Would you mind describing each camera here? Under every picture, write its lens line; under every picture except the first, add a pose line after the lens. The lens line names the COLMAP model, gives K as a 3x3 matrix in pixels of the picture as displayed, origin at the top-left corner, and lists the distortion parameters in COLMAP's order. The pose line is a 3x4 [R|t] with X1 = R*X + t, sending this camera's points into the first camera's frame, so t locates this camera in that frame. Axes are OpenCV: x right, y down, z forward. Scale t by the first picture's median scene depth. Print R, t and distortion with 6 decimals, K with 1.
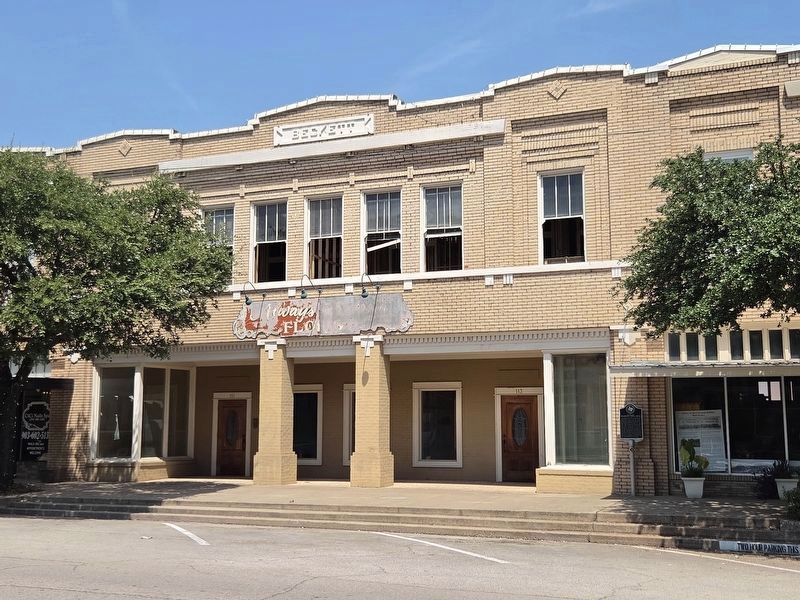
lens RADIAL K [[968.5, 0, 400.0], [0, 968.5, 300.0], [0, 0, 1]] dist [0.121212, 0.001366]
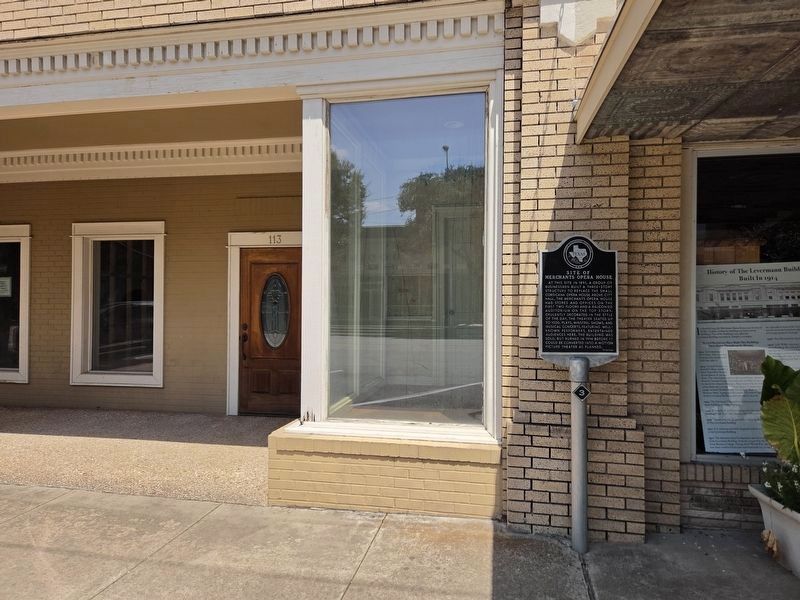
lens RADIAL K [[535.7, 0, 400.0], [0, 535.7, 300.0], [0, 0, 1]] dist [0.050597, -0.050603]
pose [[0.974251, 0.005623, 0.225396, 0.127453], [-0.032995, 0.992482, 0.117860, 0.093053], [-0.223039, -0.122262, 0.967112, 0.735827]]
